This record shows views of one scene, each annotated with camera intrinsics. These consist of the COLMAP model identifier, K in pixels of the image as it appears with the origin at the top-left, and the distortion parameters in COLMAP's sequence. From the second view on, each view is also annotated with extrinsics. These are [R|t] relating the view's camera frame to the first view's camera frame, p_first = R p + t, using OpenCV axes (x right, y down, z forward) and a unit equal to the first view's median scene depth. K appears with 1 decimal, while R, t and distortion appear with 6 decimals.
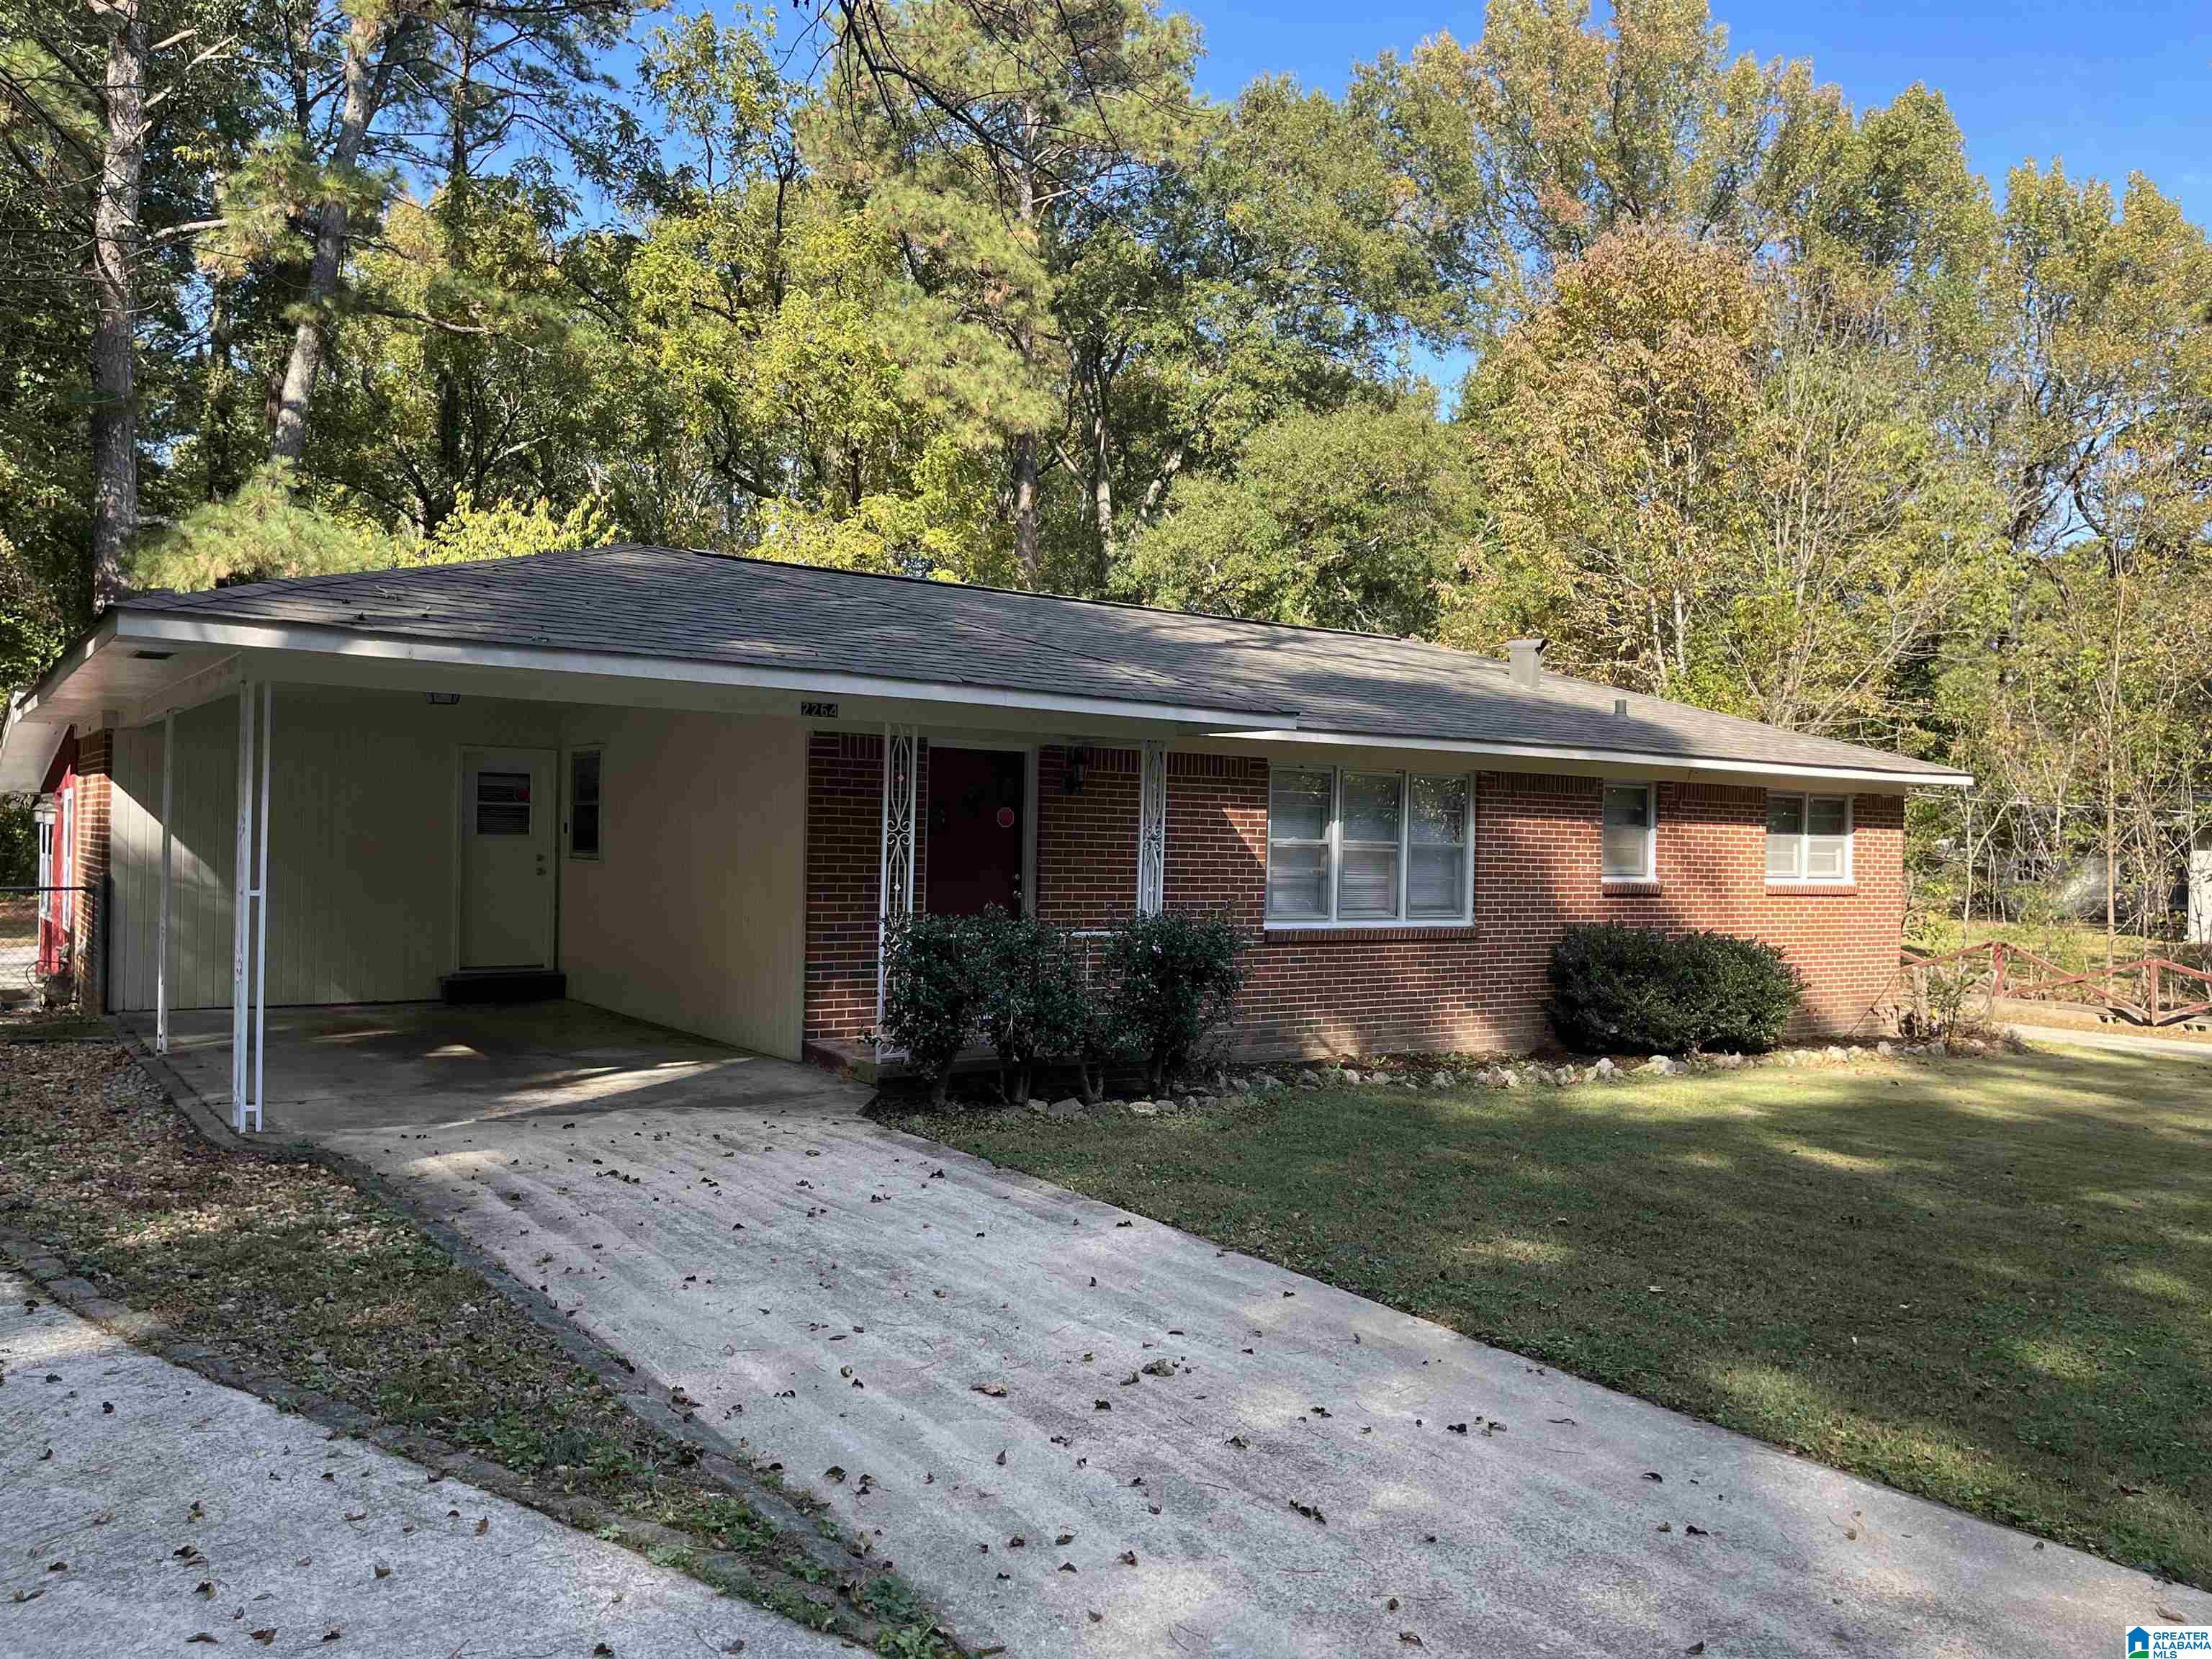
lens RADIAL K [[1678.1, 0, 1098.1], [0, 1678.1, 834.8], [0, 0, 1]] dist [0.038897, -0.051058]
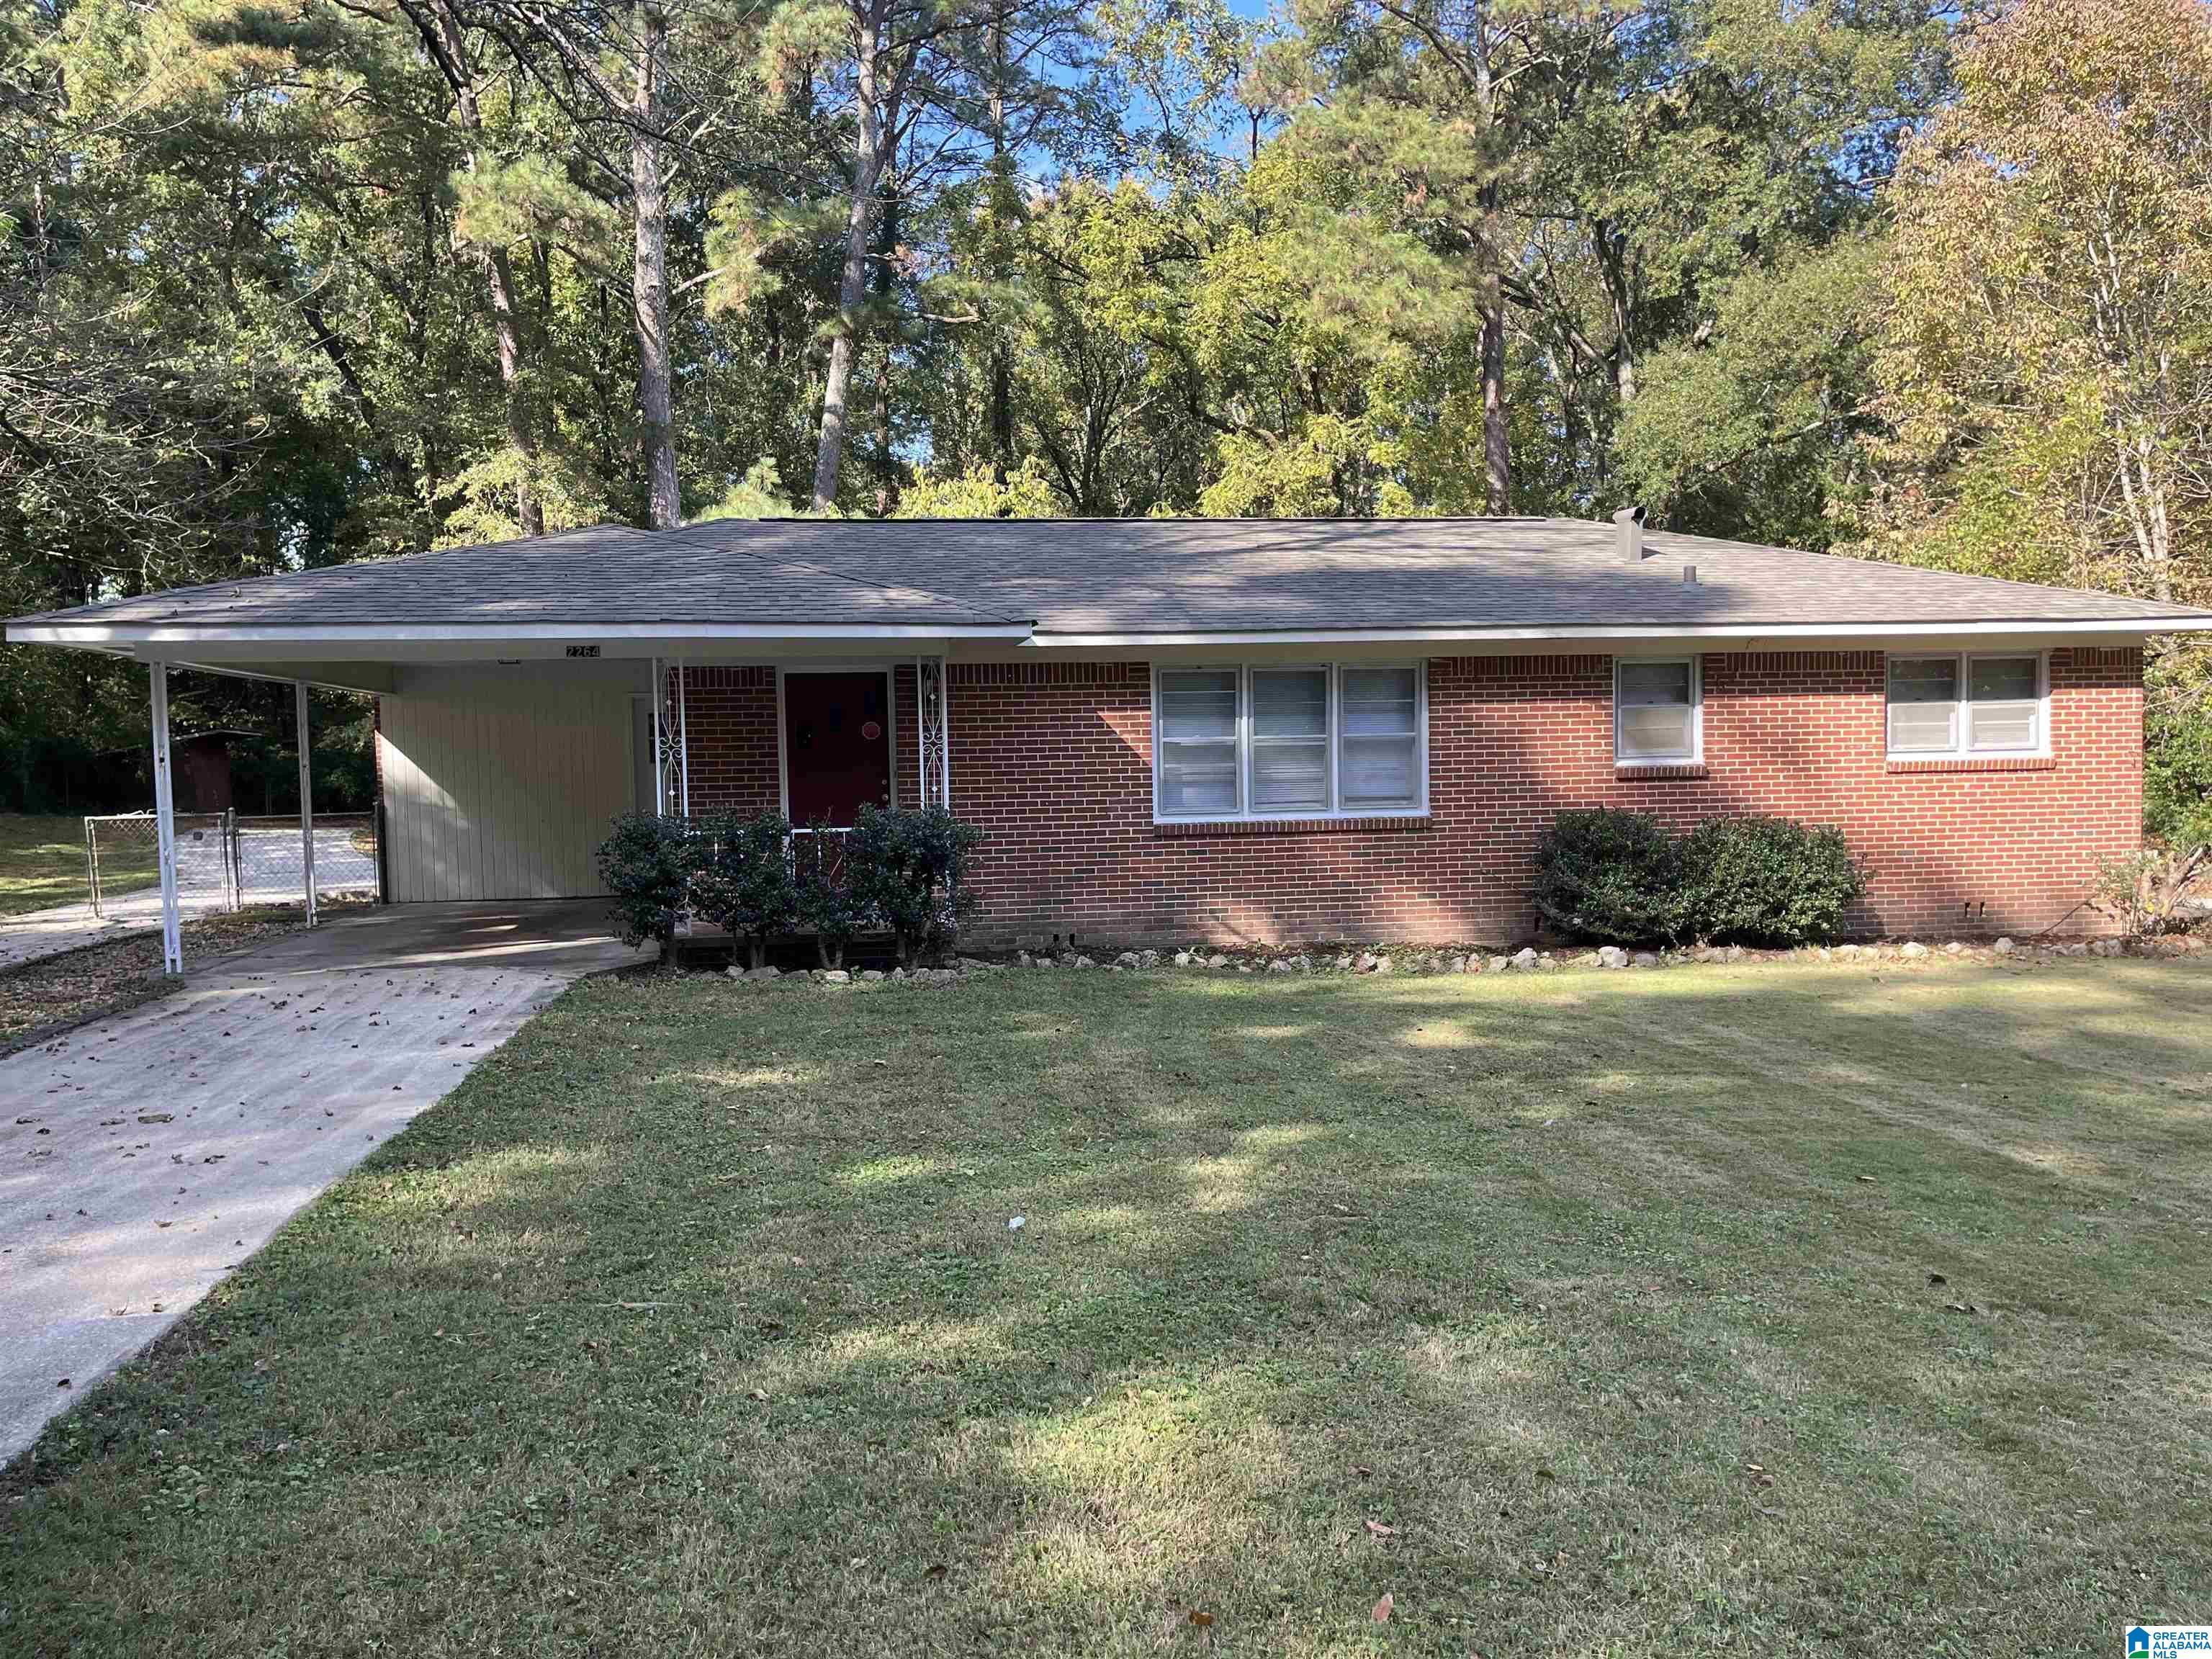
lens RADIAL K [[1678.1, 0, 1108.5], [0, 1678.1, 833.4], [0, 0, 1]] dist [0.038897, -0.051058]
pose [[0.891803, -0.021541, -0.451911, 0.498356], [0.042544, 0.998433, 0.036364, 0.020662], [0.450419, -0.051656, 0.891322, 0.034969]]
